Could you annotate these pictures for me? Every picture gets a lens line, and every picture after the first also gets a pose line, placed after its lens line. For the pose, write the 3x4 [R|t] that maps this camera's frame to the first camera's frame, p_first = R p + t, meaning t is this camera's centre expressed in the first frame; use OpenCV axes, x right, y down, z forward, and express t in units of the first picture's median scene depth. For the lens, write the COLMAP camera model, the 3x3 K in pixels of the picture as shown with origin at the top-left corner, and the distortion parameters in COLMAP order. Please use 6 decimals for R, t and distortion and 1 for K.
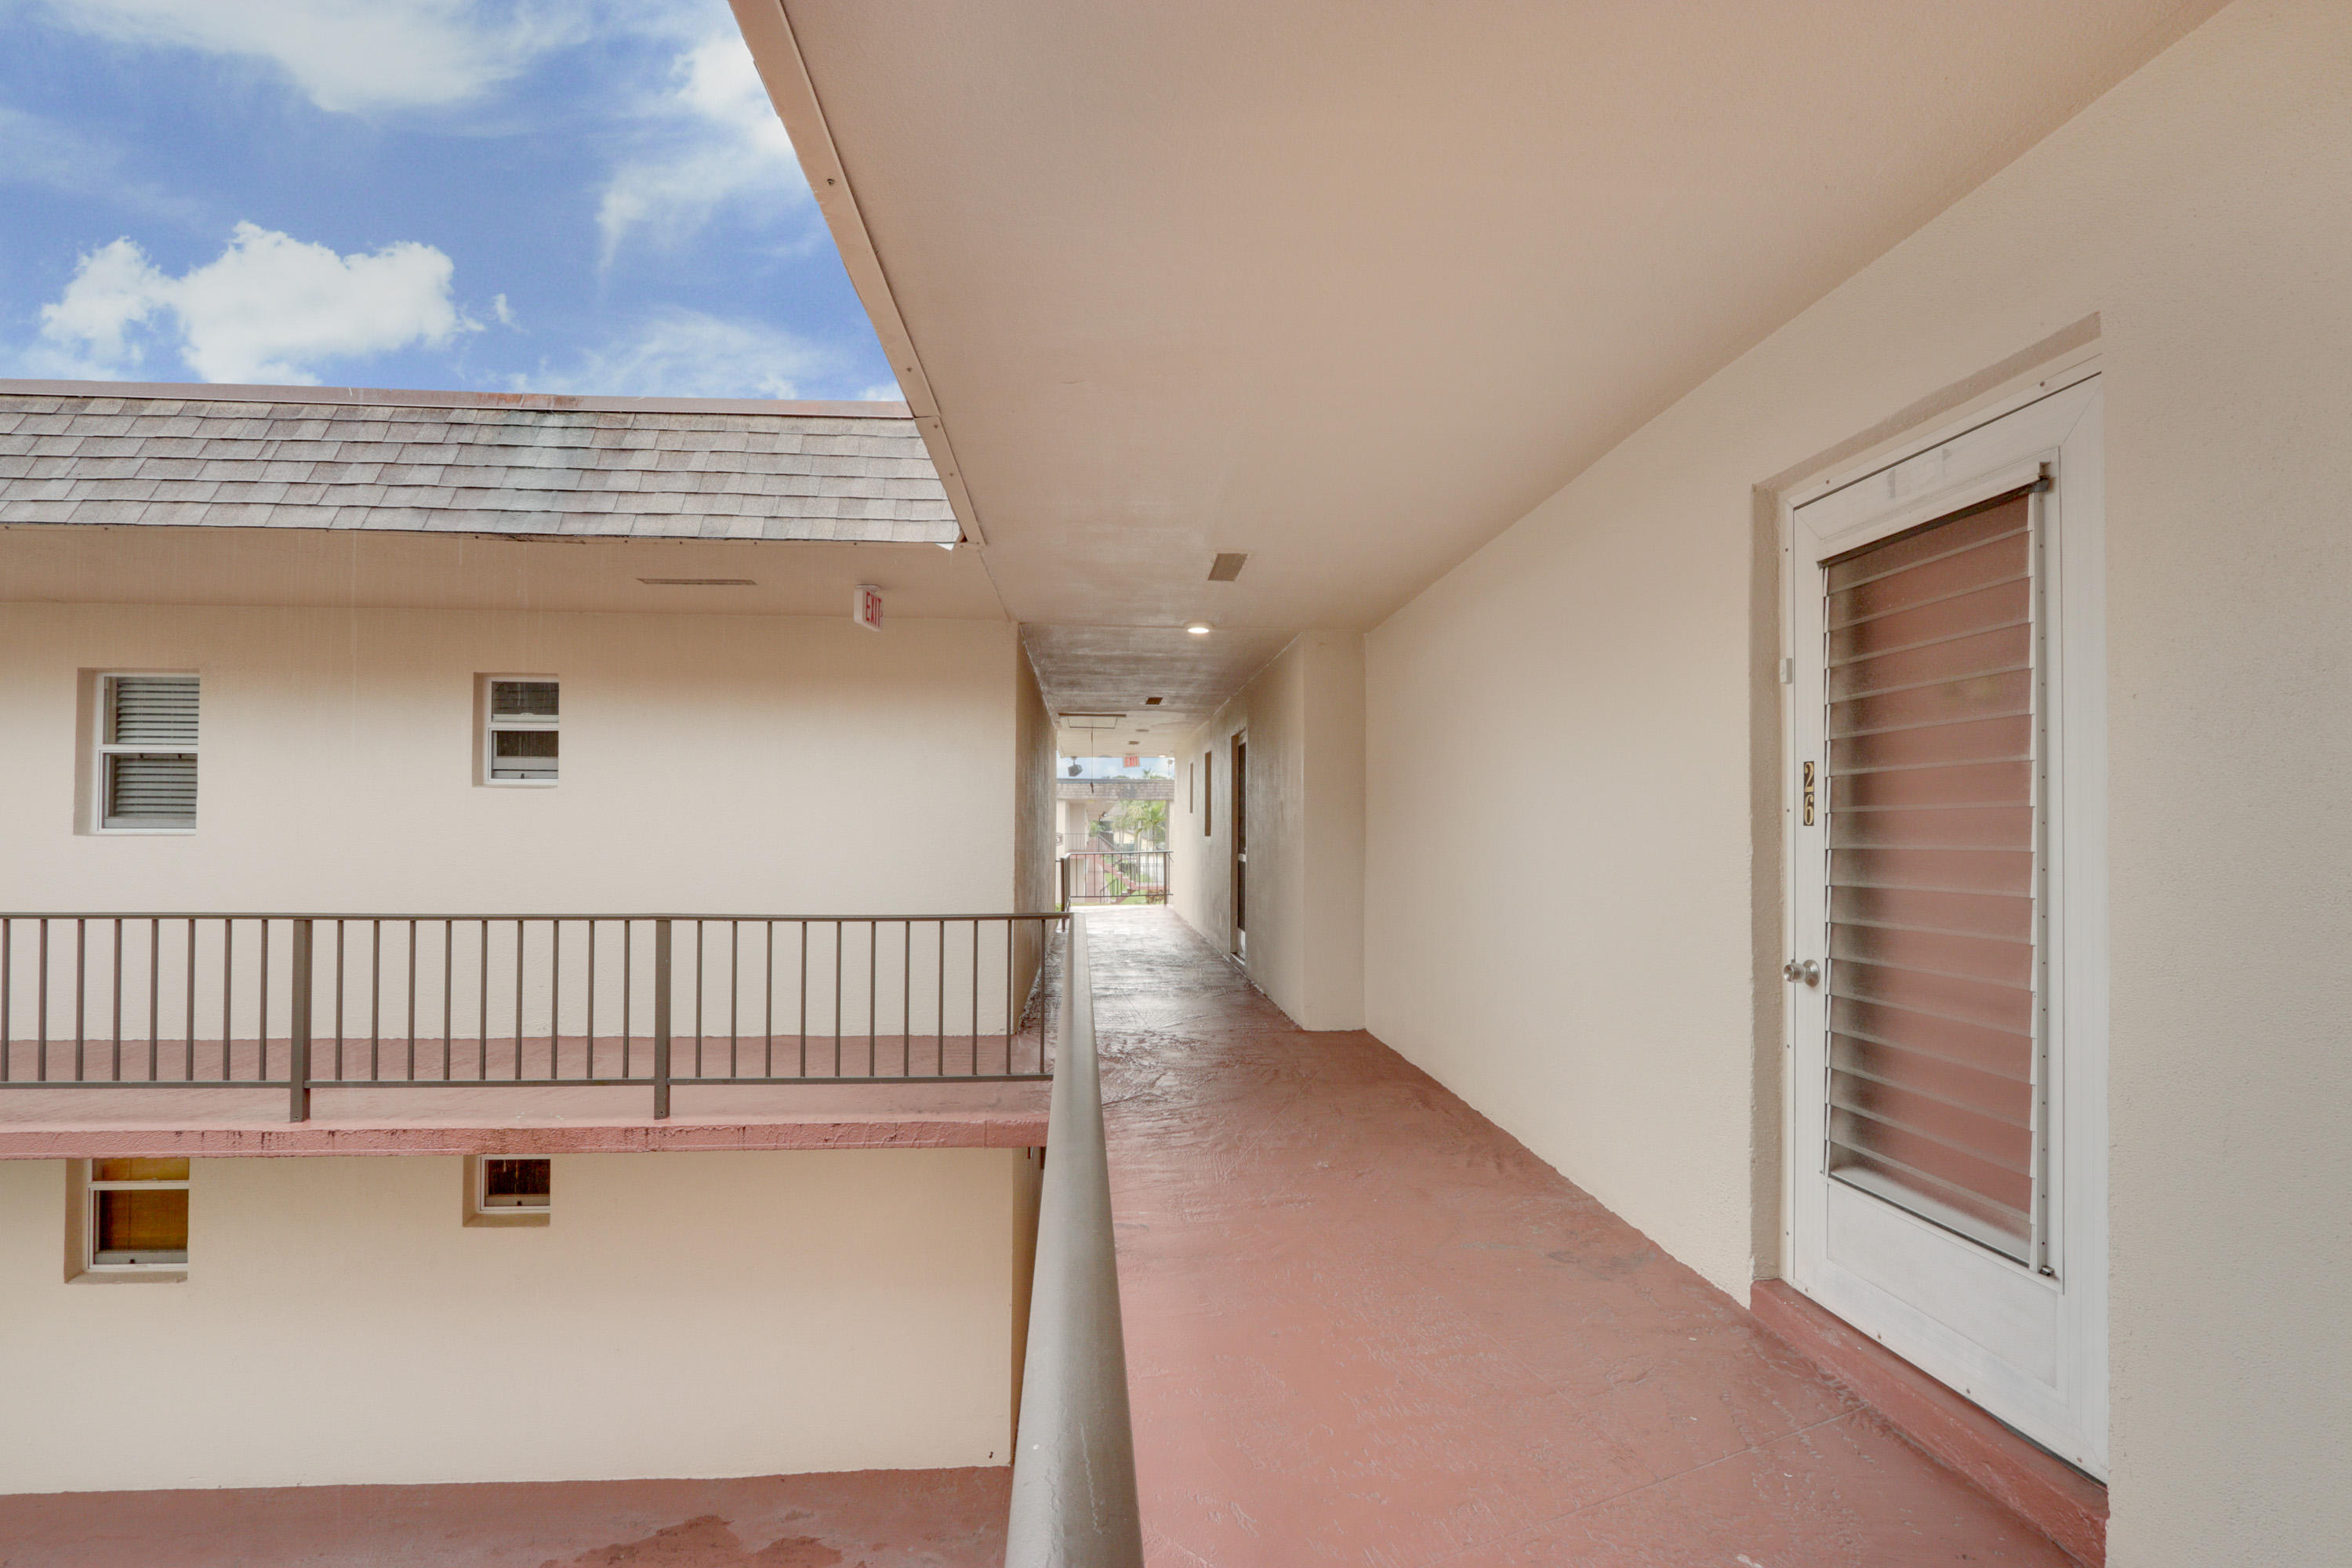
lens RADIAL K [[1081.8, 0, 1175.3], [0, 1081.8, 813.4], [0, 0, 1]] dist [-0.018832, 0.003355]
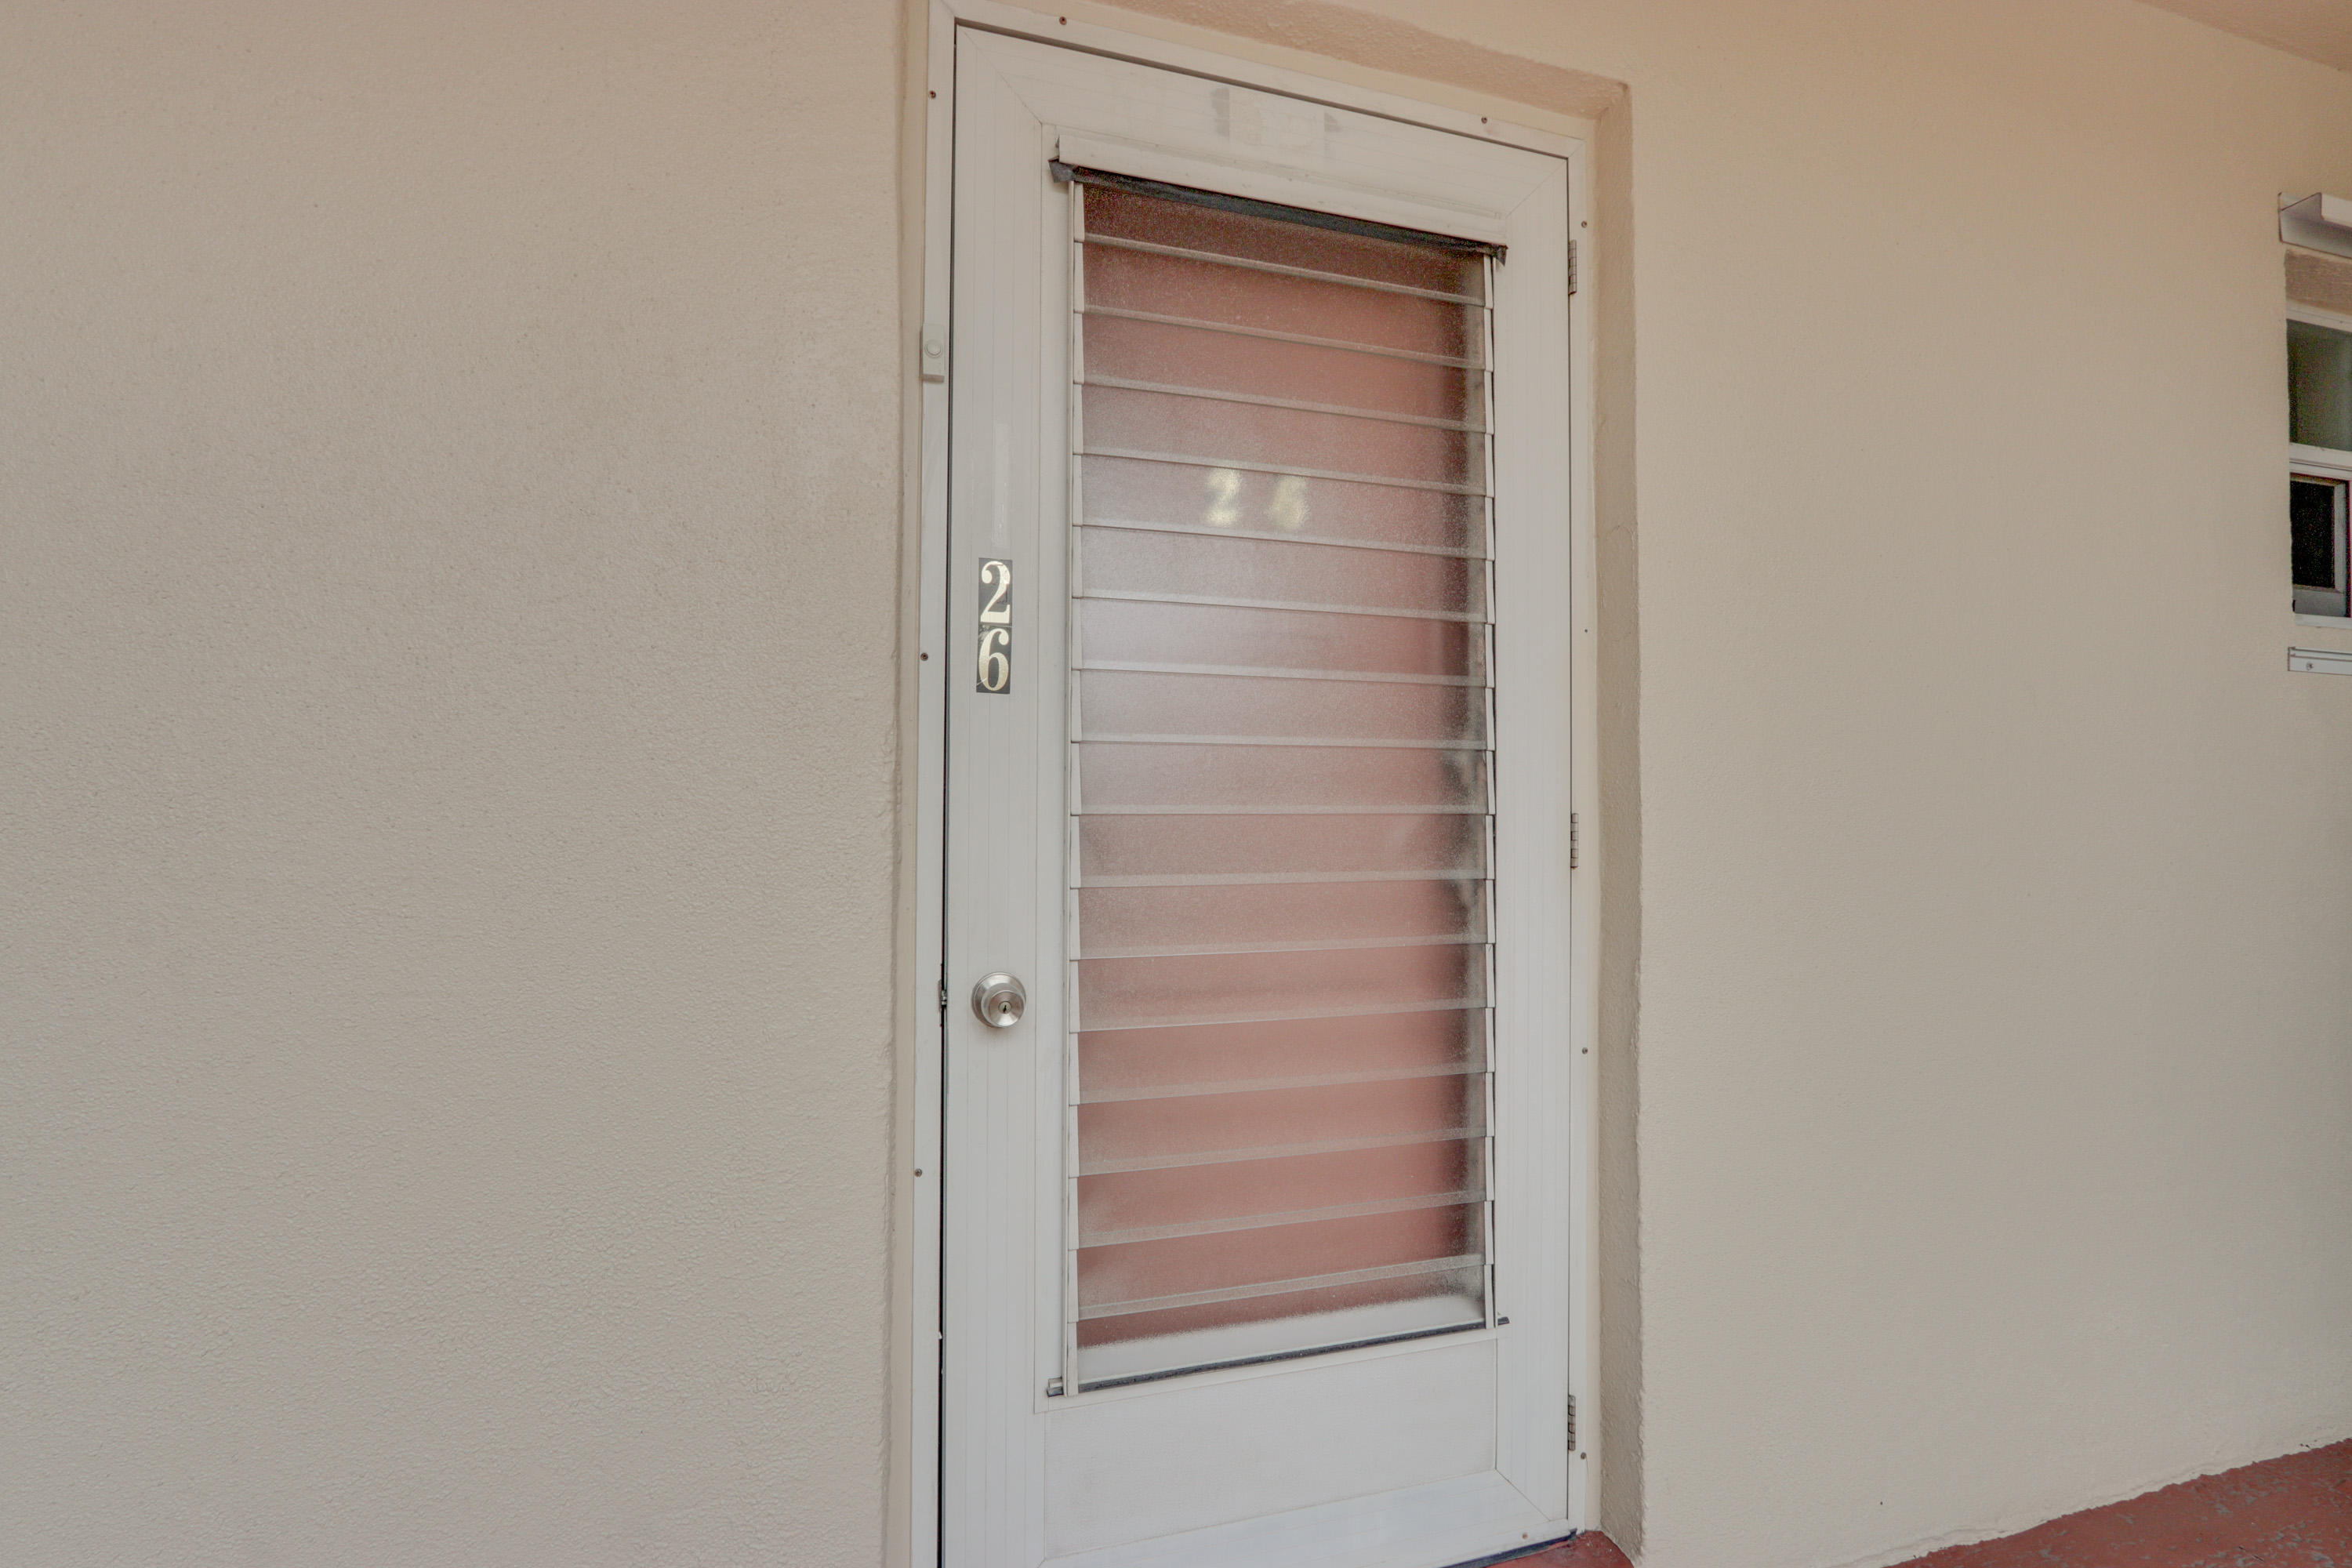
lens RADIAL K [[1081.8, 0, 1175.3], [0, 1081.8, 813.4], [0, 0, 1]] dist [-0.018832, 0.003355]
pose [[-0.230999, 0.006926, 0.972929, 0.965498], [-0.010367, 0.999900, -0.009580, 0.637858], [-0.972899, -0.012299, -0.230904, 9.652746]]
